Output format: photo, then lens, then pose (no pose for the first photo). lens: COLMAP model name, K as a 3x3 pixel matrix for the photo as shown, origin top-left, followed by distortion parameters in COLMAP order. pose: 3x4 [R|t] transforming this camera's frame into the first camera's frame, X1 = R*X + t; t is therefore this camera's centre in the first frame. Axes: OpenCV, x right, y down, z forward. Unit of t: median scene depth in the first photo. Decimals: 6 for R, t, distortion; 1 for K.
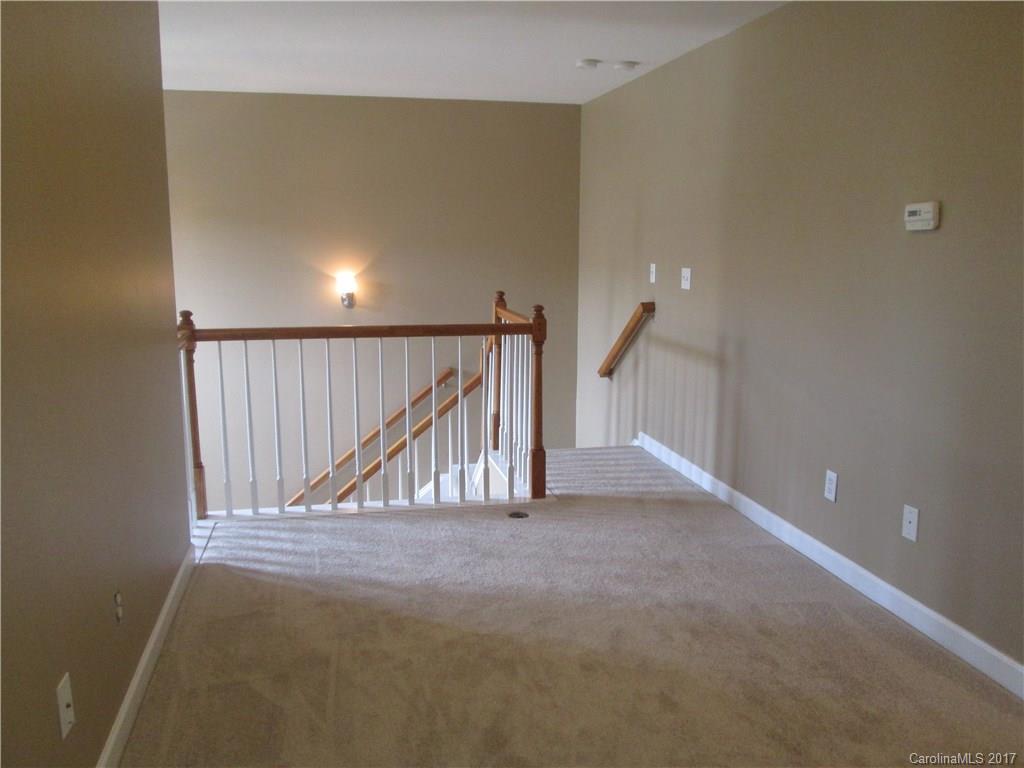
lens RADIAL K [[851.8, 0, 512.0], [0, 851.8, 384.0], [0, 0, 1]] dist [-0.046856, 0.011604]
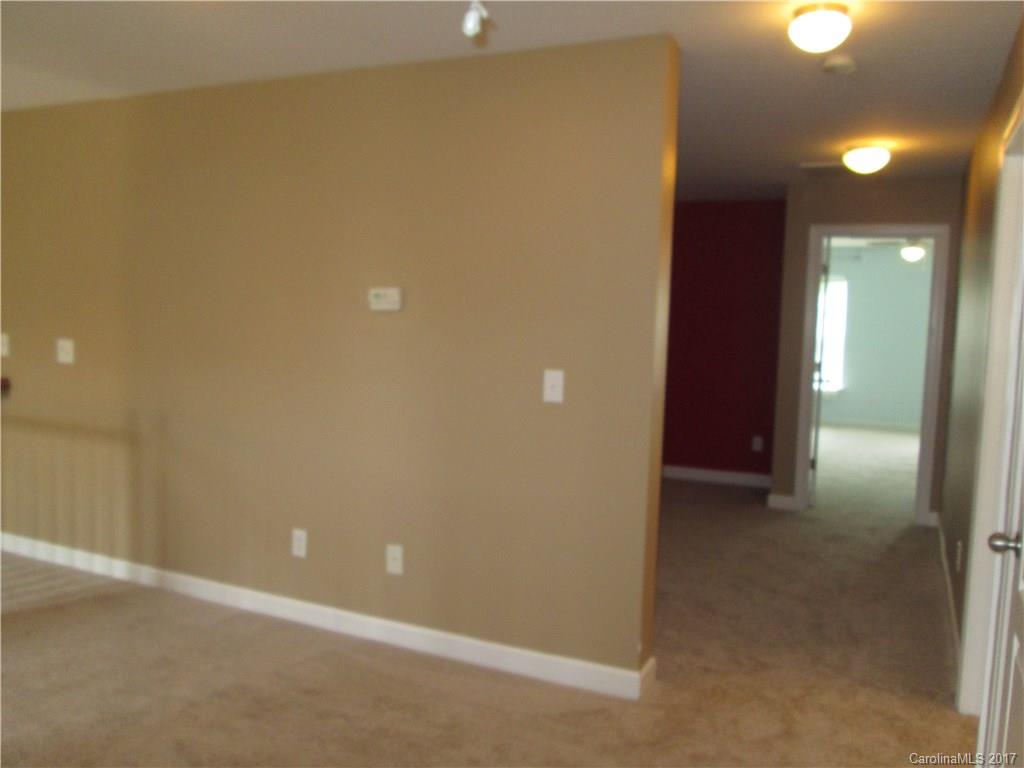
lens RADIAL K [[851.8, 0, 512.0], [0, 851.8, 384.0], [0, 0, 1]] dist [-0.046856, 0.011604]
pose [[0.609649, -0.048814, 0.791167, -0.272762], [0.104075, 0.994391, -0.018844, -0.029268], [-0.785809, 0.093829, 0.611310, 0.104084]]
